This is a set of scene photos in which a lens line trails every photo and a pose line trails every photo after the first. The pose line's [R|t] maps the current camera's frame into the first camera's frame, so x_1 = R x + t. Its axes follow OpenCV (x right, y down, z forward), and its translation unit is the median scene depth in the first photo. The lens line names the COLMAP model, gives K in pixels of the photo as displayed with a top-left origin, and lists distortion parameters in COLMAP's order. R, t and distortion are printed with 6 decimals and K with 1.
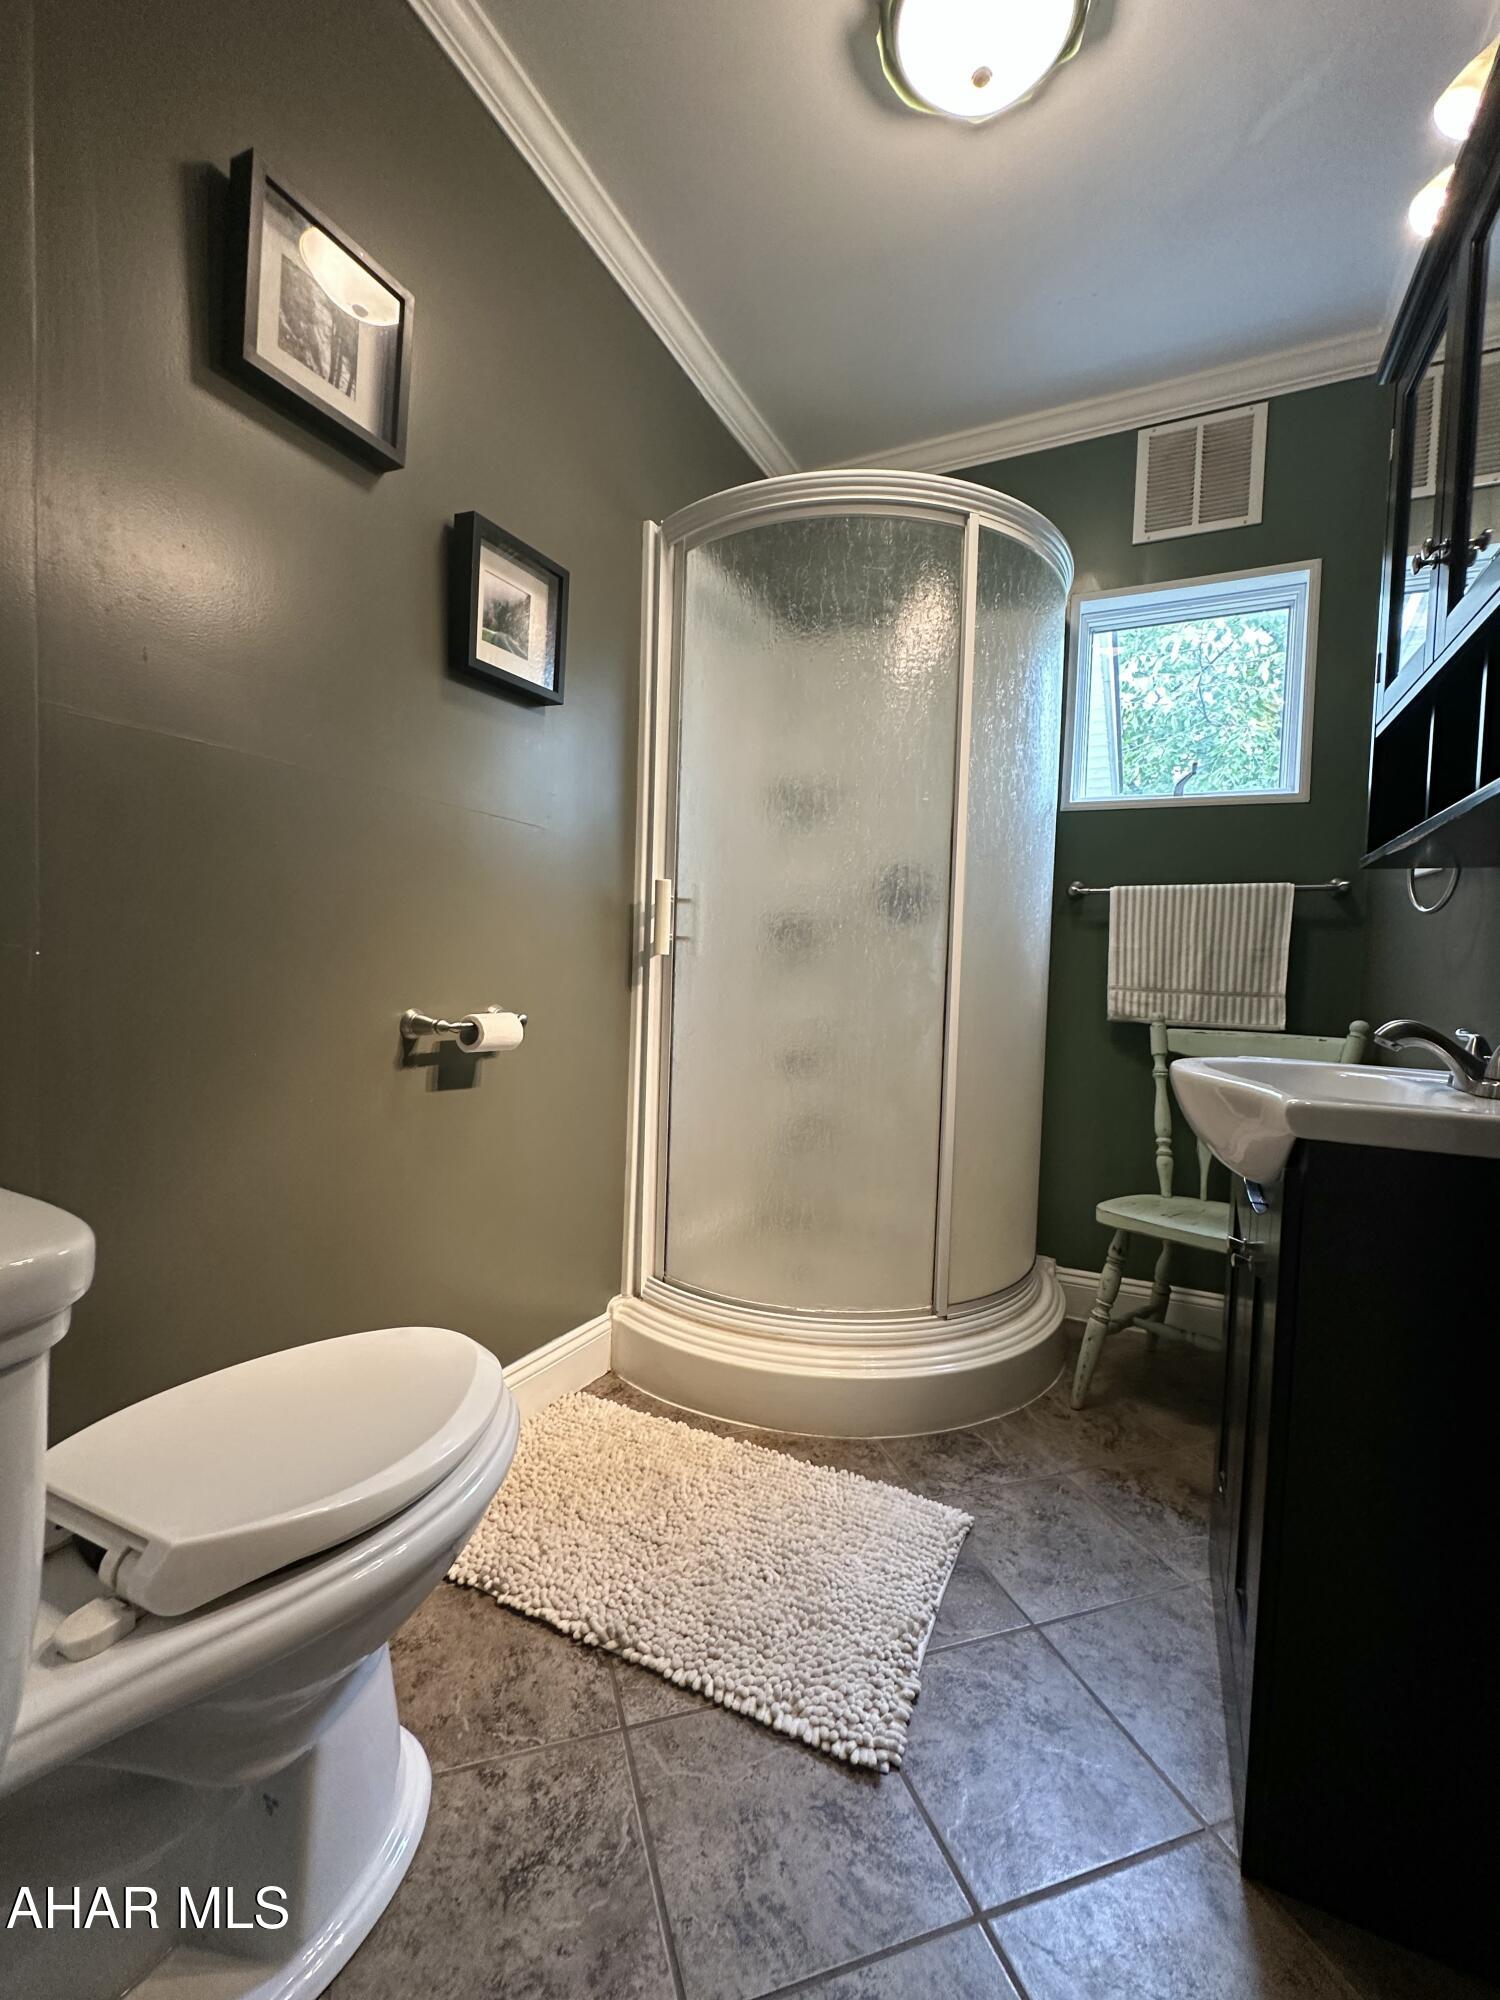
lens RADIAL K [[831.4, 0, 750.0], [0, 831.4, 1000.0], [0, 0, 1]] dist [-0.004907, 0.001222]
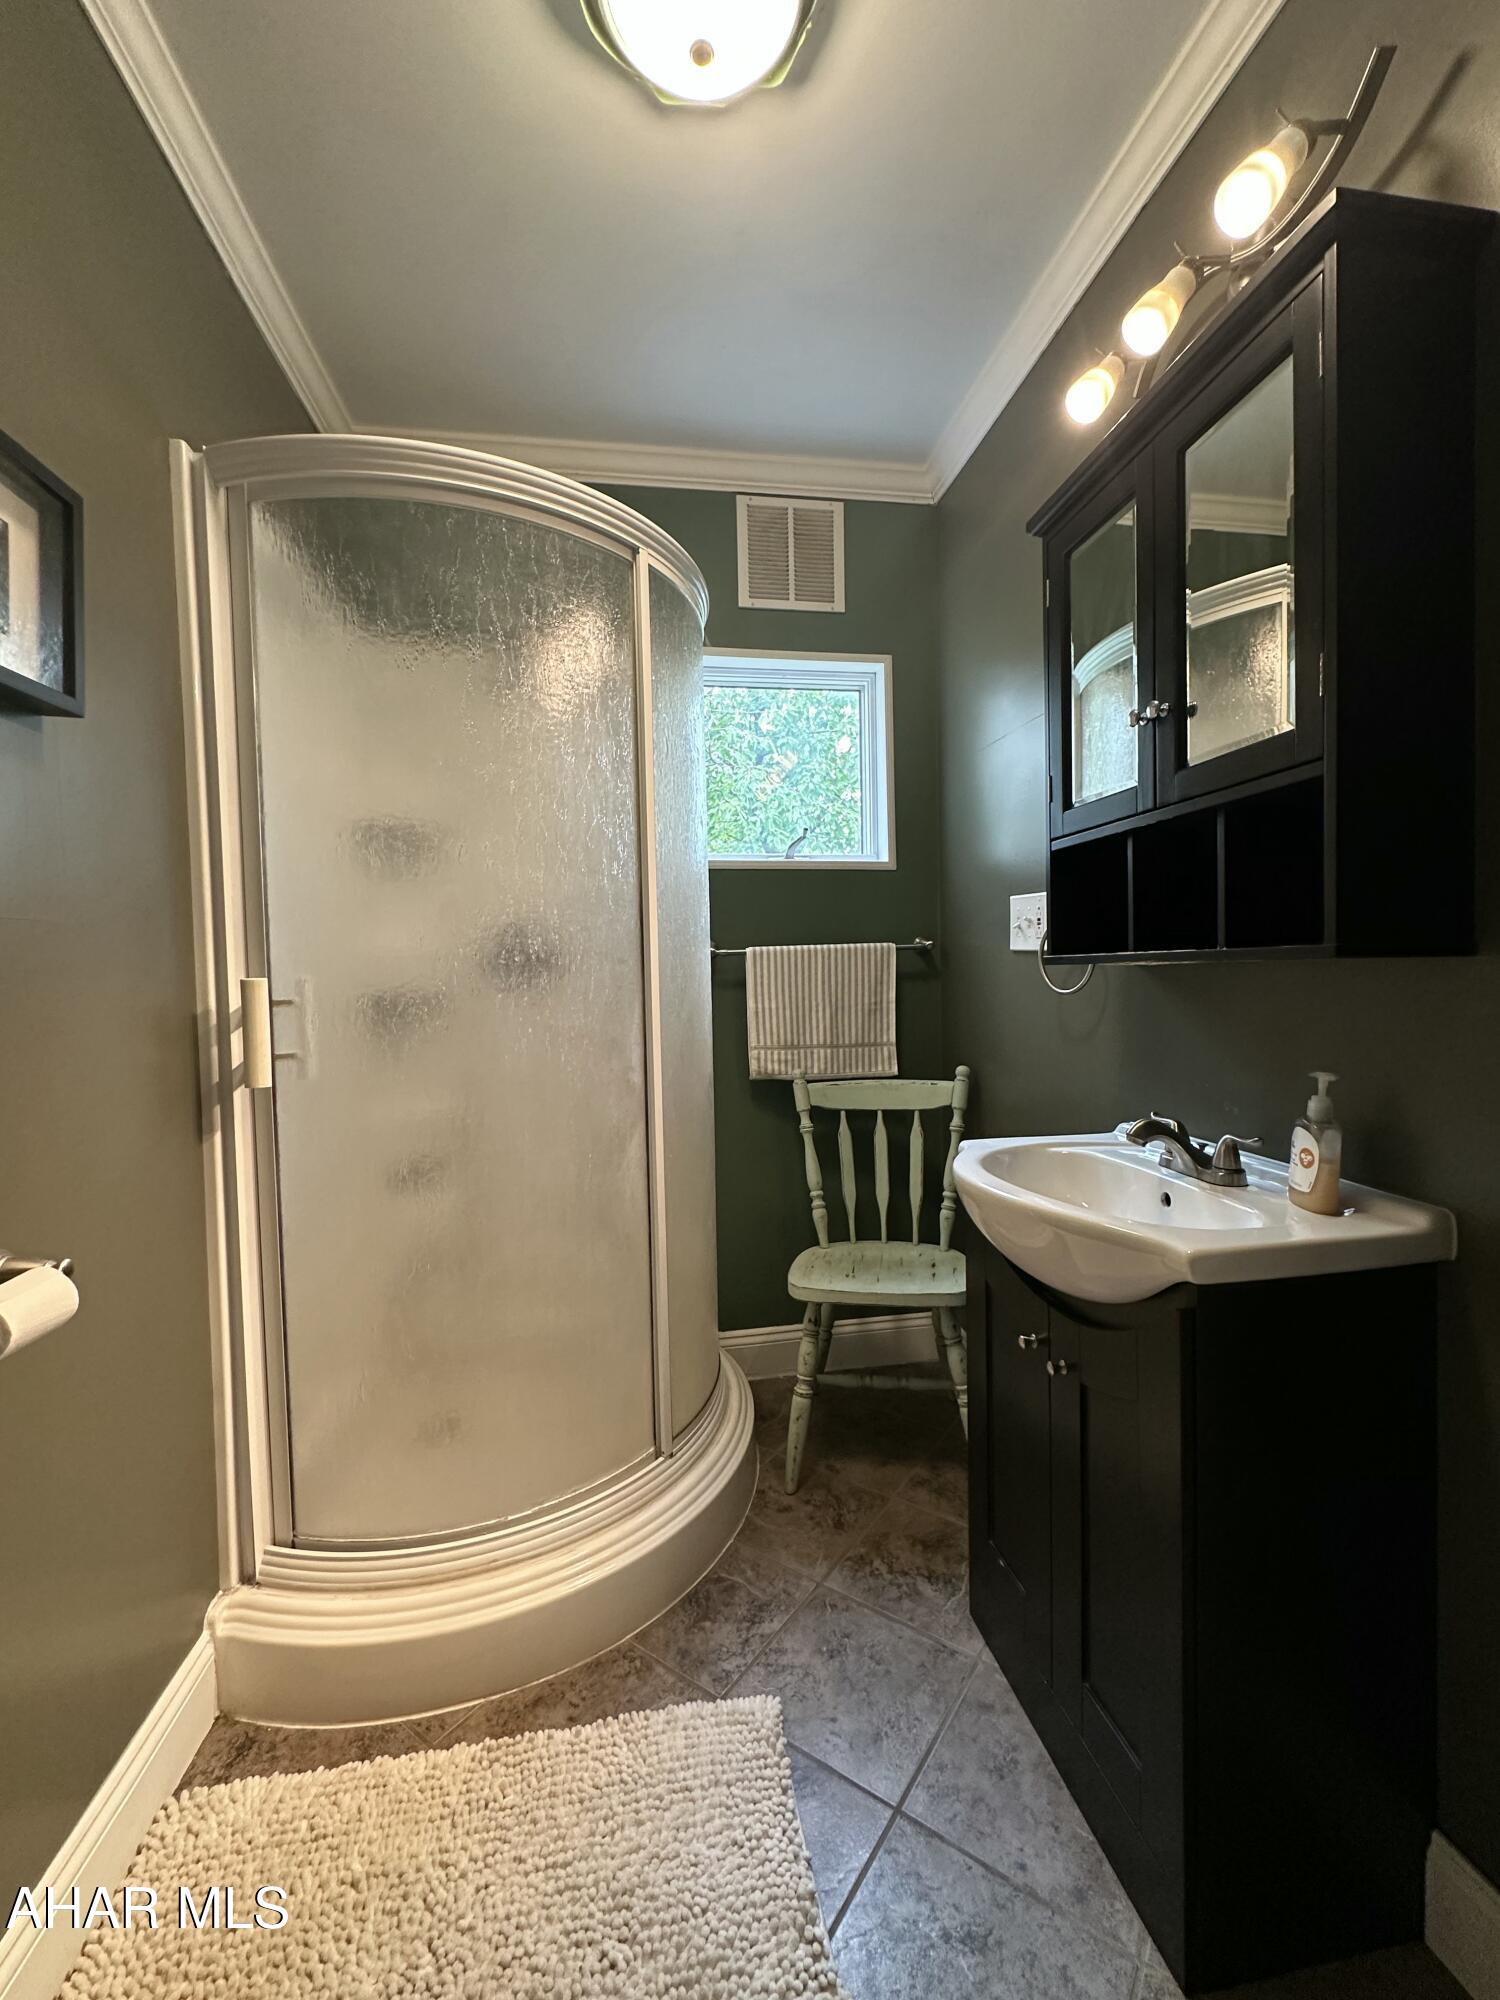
lens RADIAL K [[831.4, 0, 750.0], [0, 831.4, 1000.0], [0, 0, 1]] dist [-0.004907, 0.001222]
pose [[0.818598, -0.073505, 0.569644, -0.155872], [0.073751, 0.997019, 0.022670, -0.109112], [-0.569613, 0.023454, 0.821579, 0.200047]]
